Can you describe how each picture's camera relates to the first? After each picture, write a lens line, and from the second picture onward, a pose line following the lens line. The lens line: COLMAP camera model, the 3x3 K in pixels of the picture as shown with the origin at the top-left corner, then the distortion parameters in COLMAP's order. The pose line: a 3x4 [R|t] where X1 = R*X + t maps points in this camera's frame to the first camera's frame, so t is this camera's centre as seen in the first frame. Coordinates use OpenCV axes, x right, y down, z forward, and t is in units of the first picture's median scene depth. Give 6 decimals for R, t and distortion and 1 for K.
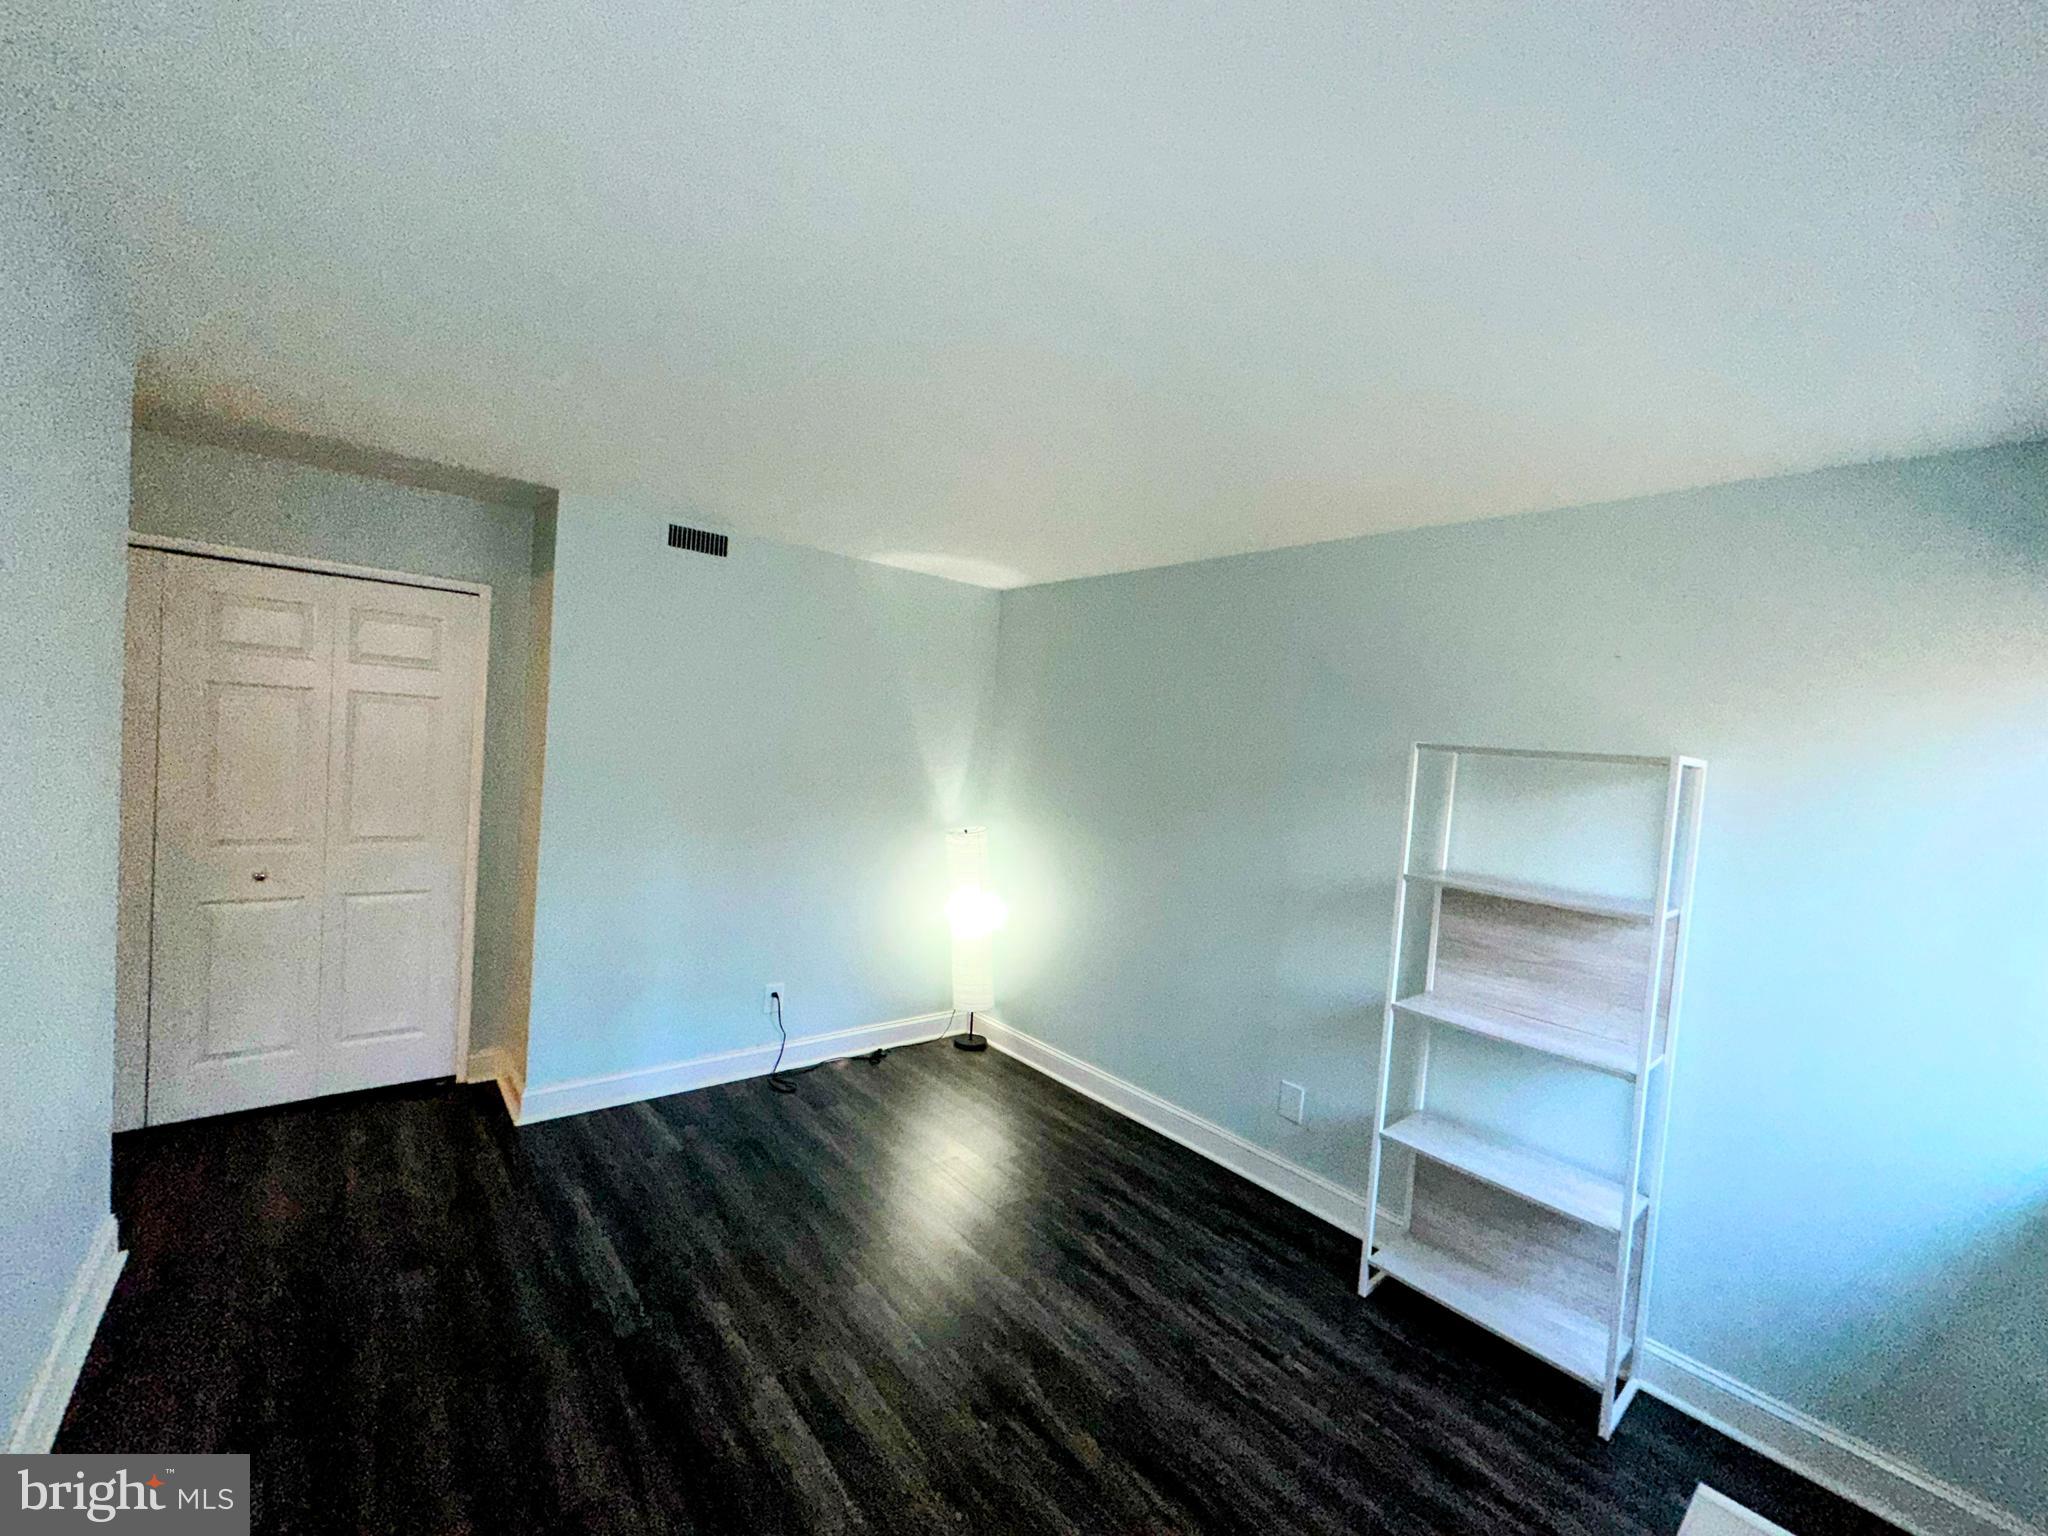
lens RADIAL K [[823.1, 0, 1023.0], [0, 823.1, 772.0], [0, 0, 1]] dist [0.000075, 0.000868]
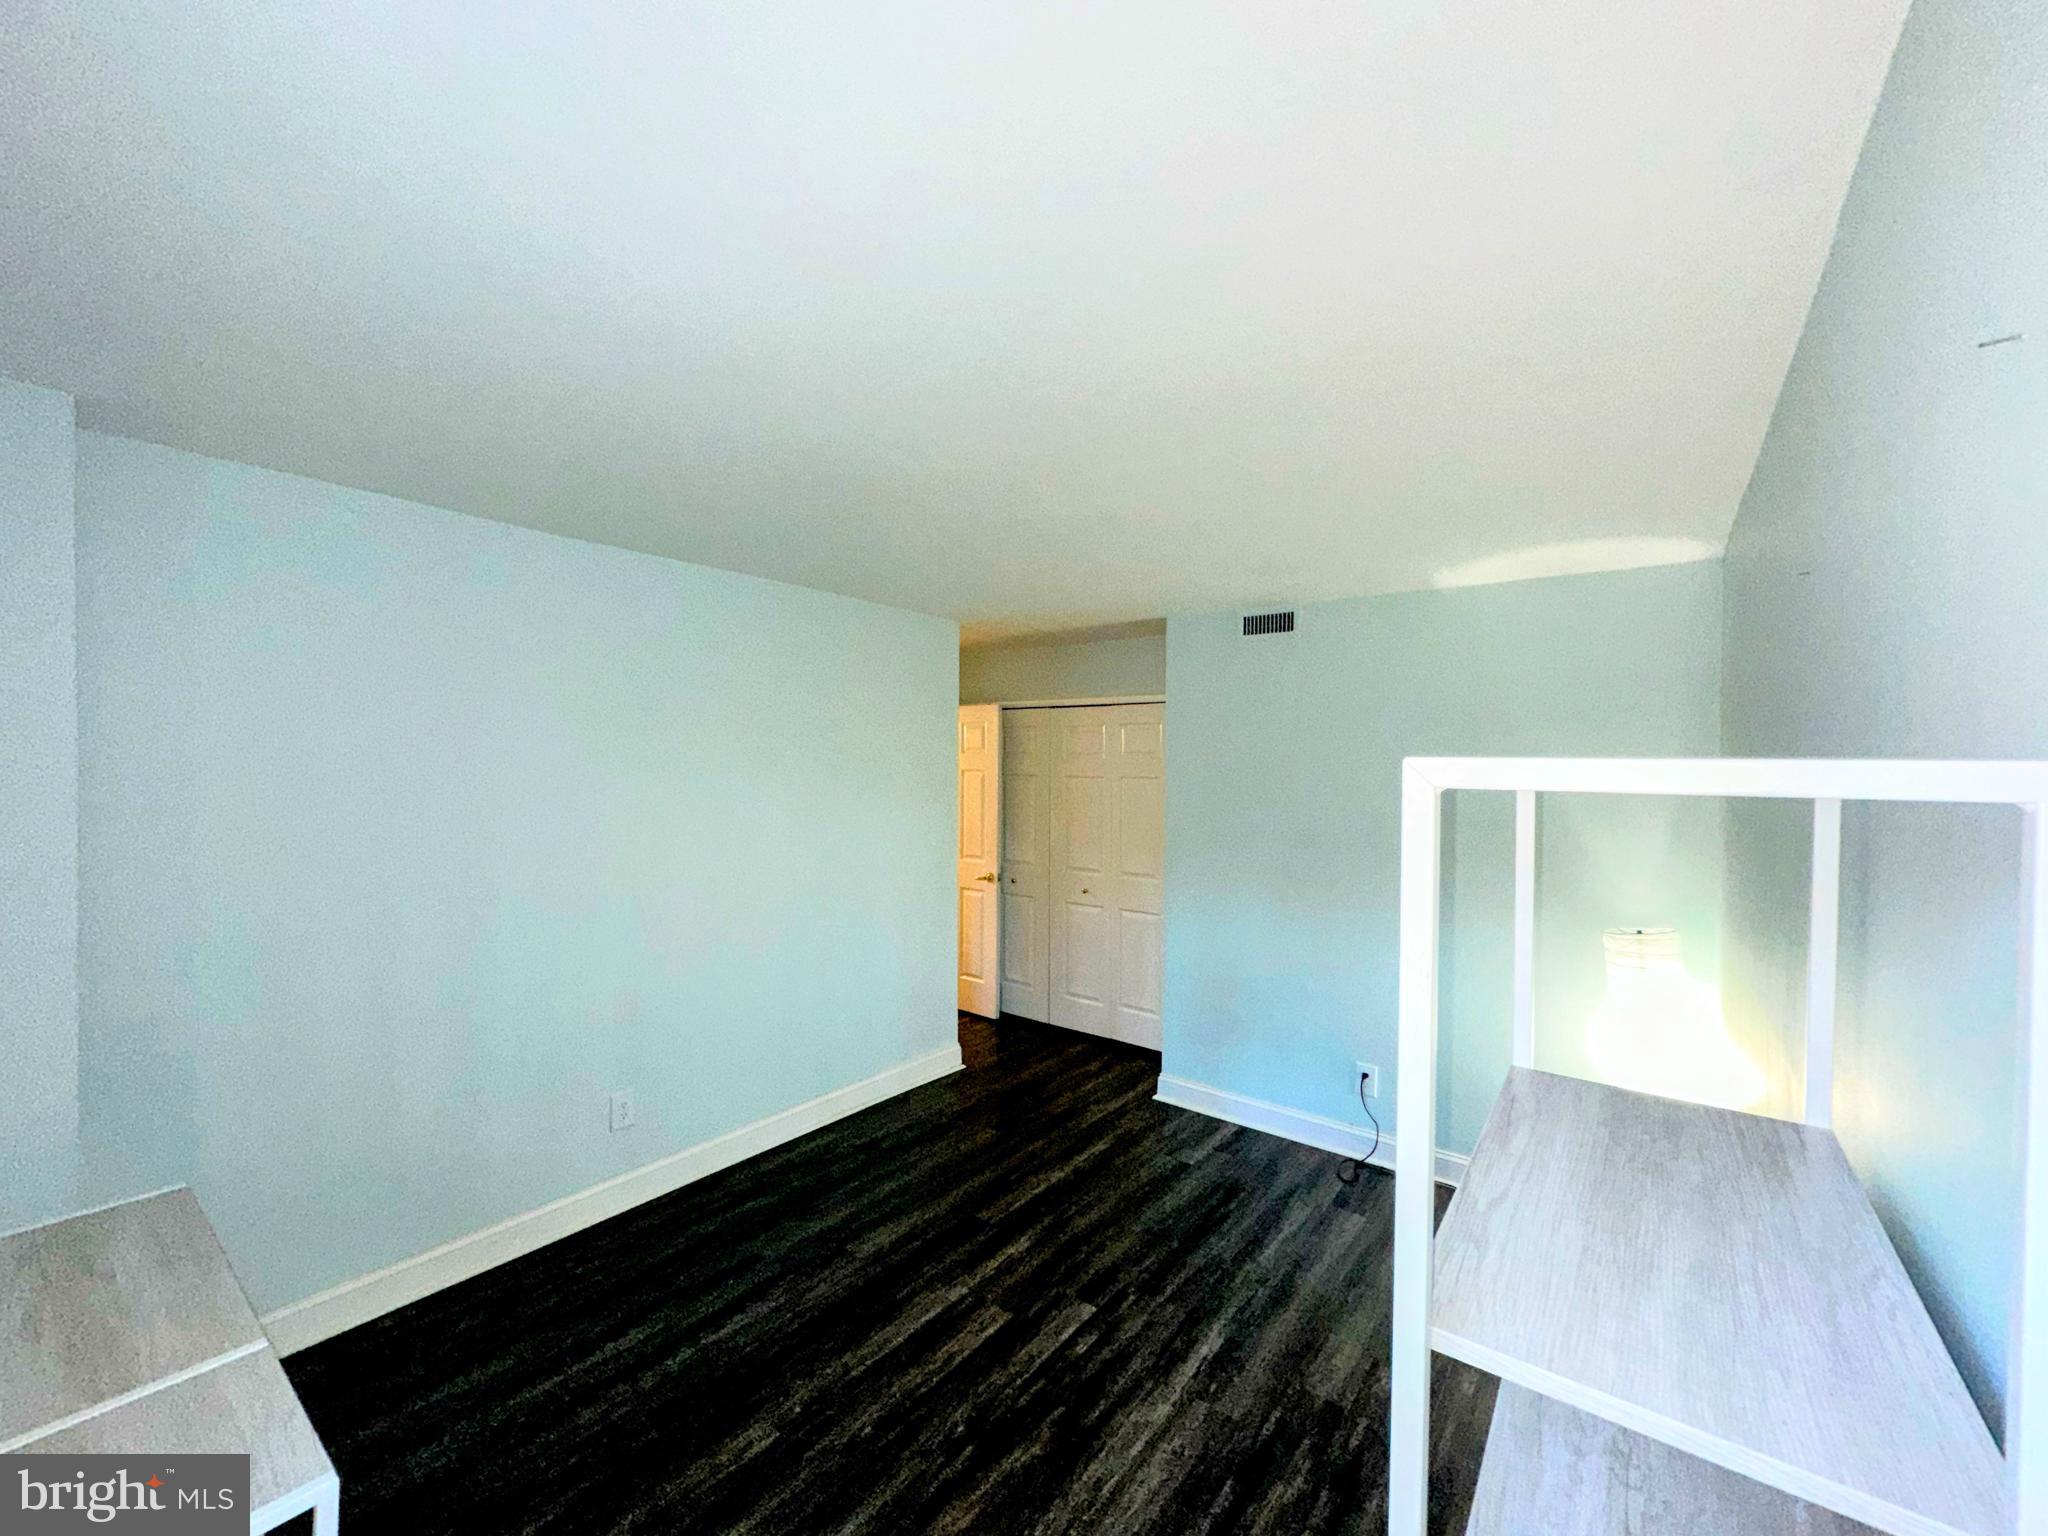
lens RADIAL K [[823.1, 0, 1015.1], [0, 823.1, 767.4], [0, 0, 1]] dist [0.000075, 0.000868]
pose [[0.198214, -0.064340, -0.978045, 0.703508], [-0.026967, 0.997107, -0.071059, -0.000501], [0.979788, 0.040460, 0.195905, 0.529929]]
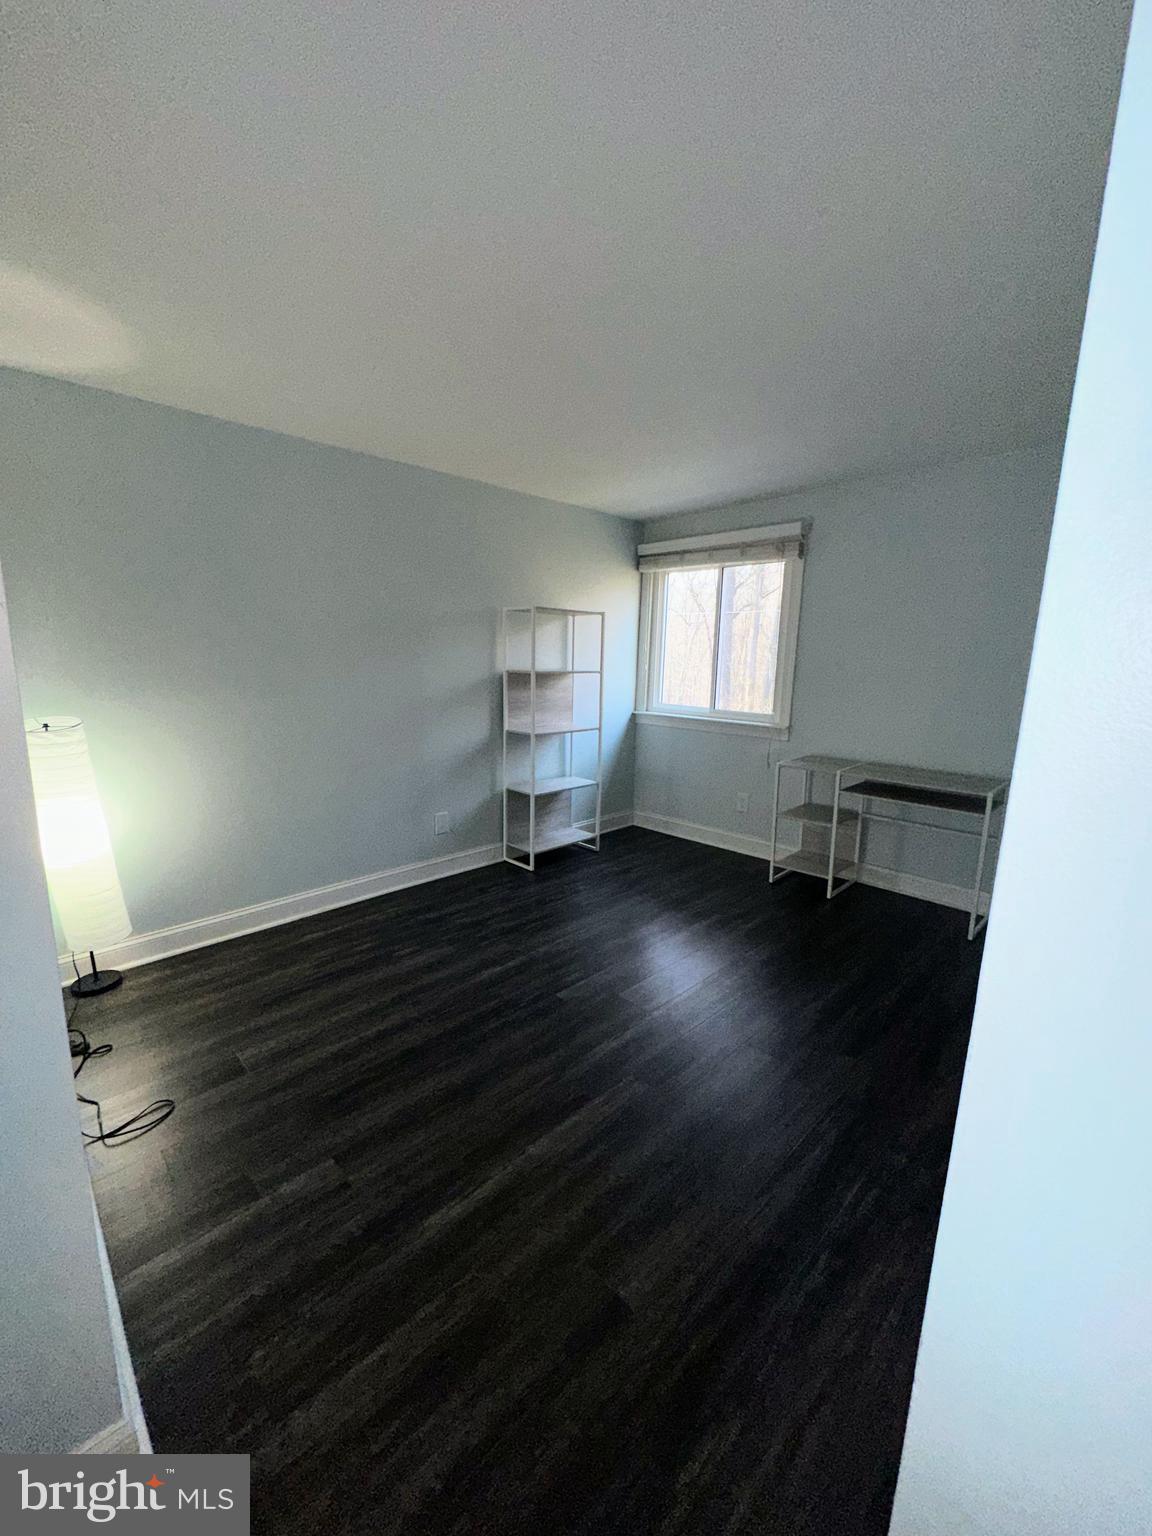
lens RADIAL K [[617.3, 0, 574.4], [0, 617.3, 764.6], [0, 0, 1]] dist [0.000075, 0.000868]
pose [[-0.057674, -0.261248, 0.963547, -0.907694], [0.019699, 0.964668, 0.262731, -0.044669], [-0.998141, 0.034134, -0.050490, 0.810315]]
